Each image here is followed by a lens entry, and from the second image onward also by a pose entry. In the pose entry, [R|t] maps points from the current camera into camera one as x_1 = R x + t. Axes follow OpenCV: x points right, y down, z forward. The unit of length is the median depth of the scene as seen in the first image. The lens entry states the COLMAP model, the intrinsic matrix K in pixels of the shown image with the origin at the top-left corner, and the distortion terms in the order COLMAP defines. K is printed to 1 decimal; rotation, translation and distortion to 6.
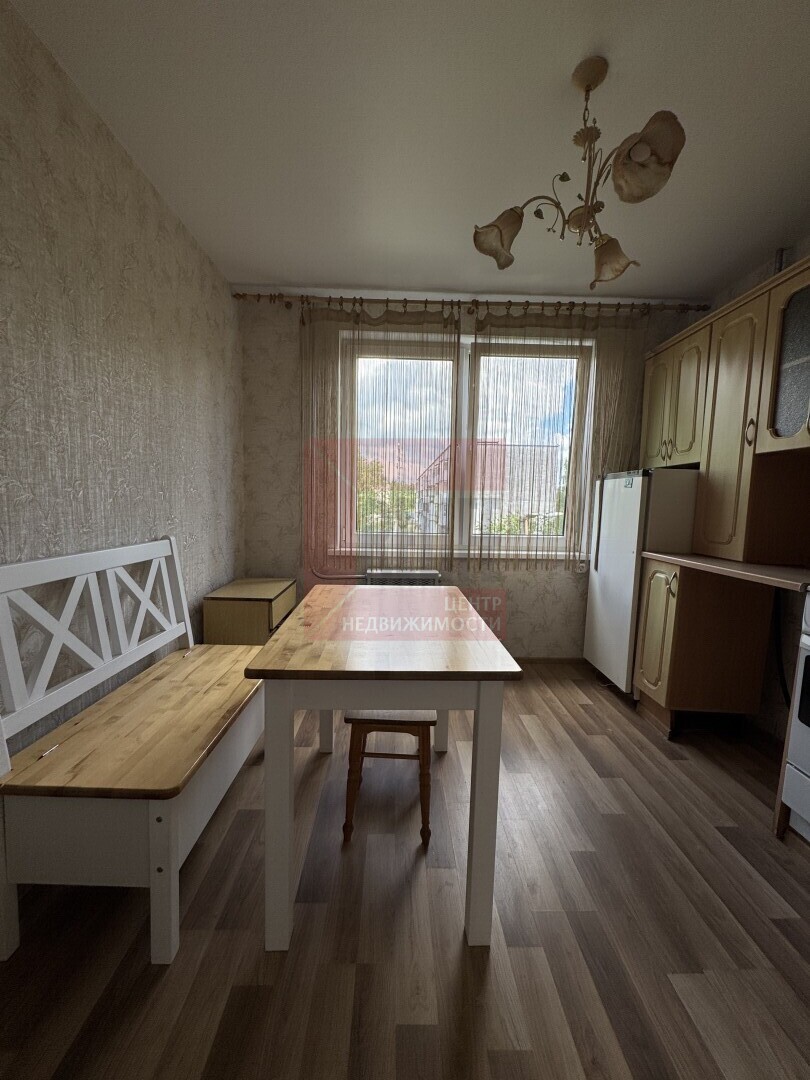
lens RADIAL K [[434.4, 0, 407.9], [0, 434.4, 538.0], [0, 0, 1]] dist [0.000608, -0.000281]
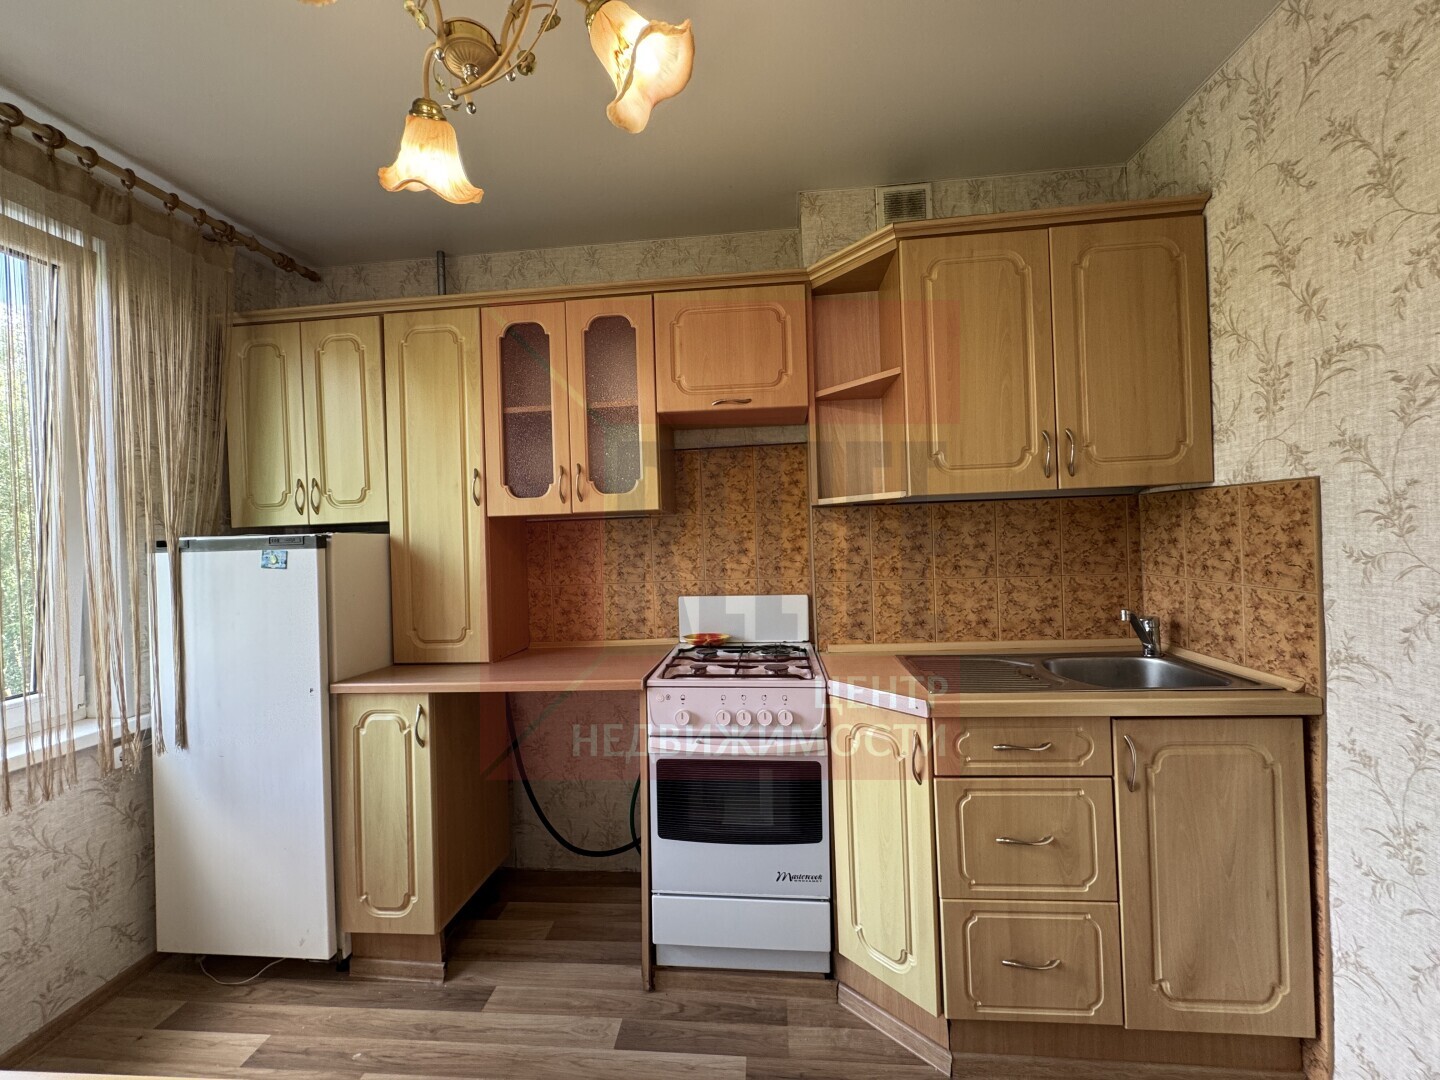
lens RADIAL K [[575.2, 0, 711.8], [0, 575.2, 536.4], [0, 0, 1]] dist [-0.001078, -0.000162]
pose [[0.114354, -0.035741, 0.992797, -0.125887], [0.121107, 0.992401, 0.021777, -0.118721], [-0.986031, 0.117744, 0.117814, 0.447897]]
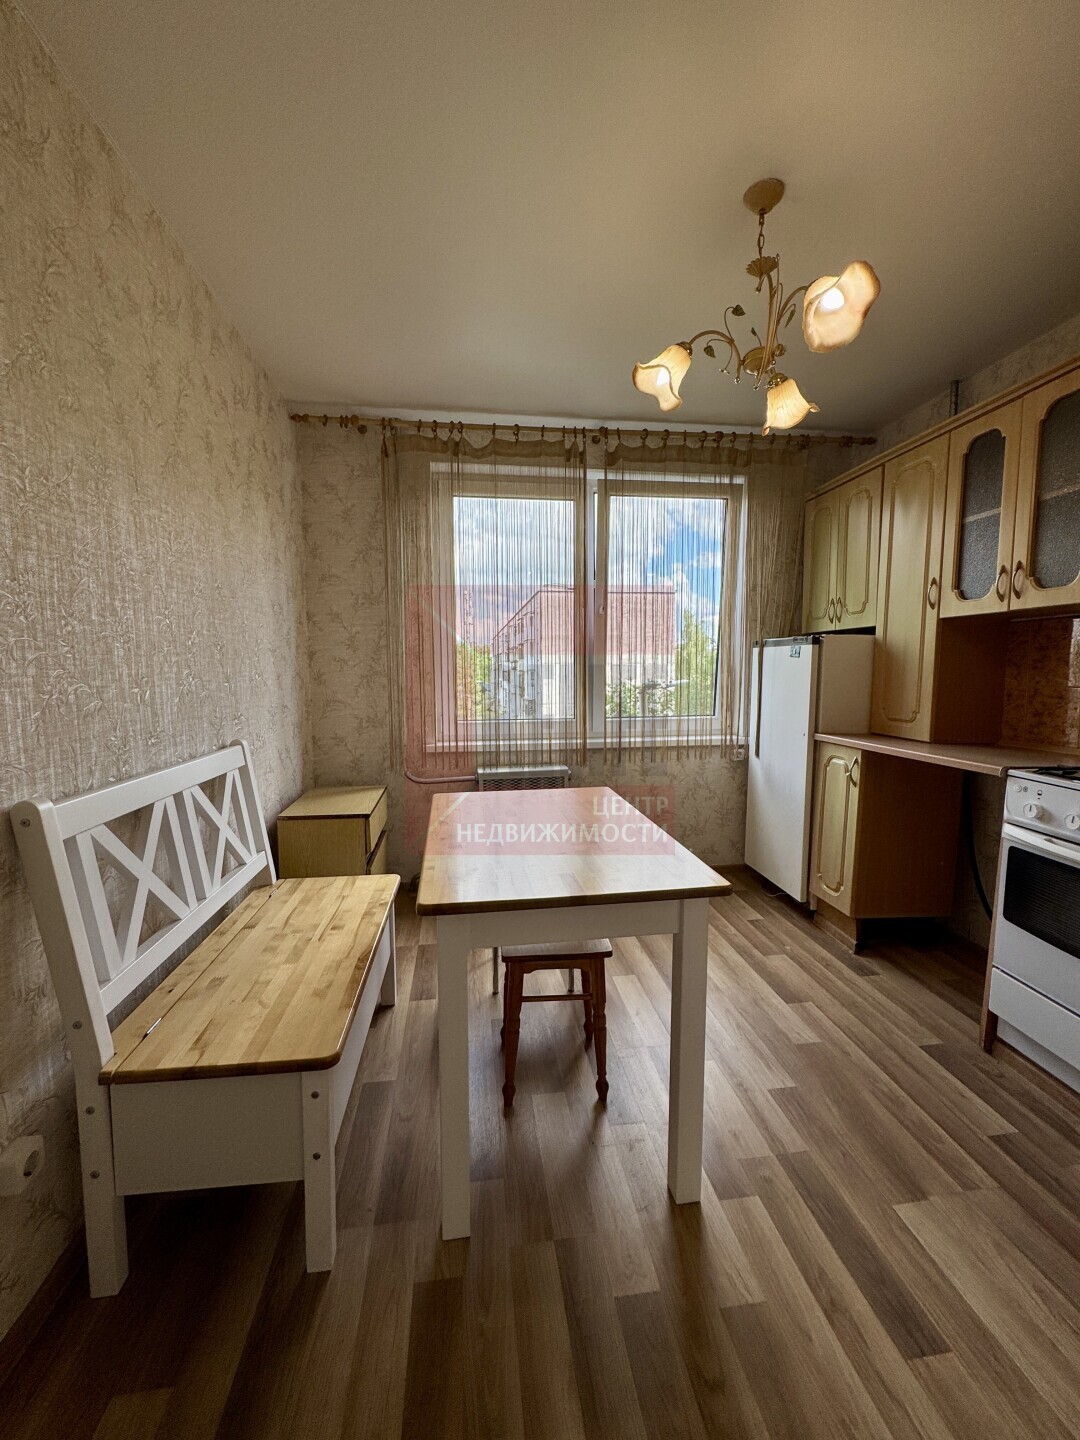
lens RADIAL K [[579.3, 0, 543.9], [0, 579.3, 717.4], [0, 0, 1]] dist [0.000608, -0.000281]
pose [[0.993578, -0.037013, 0.106923, -0.107400], [0.036779, 0.999315, 0.004157, -0.025539], [-0.107003, -0.000198, 0.994259, -0.063103]]
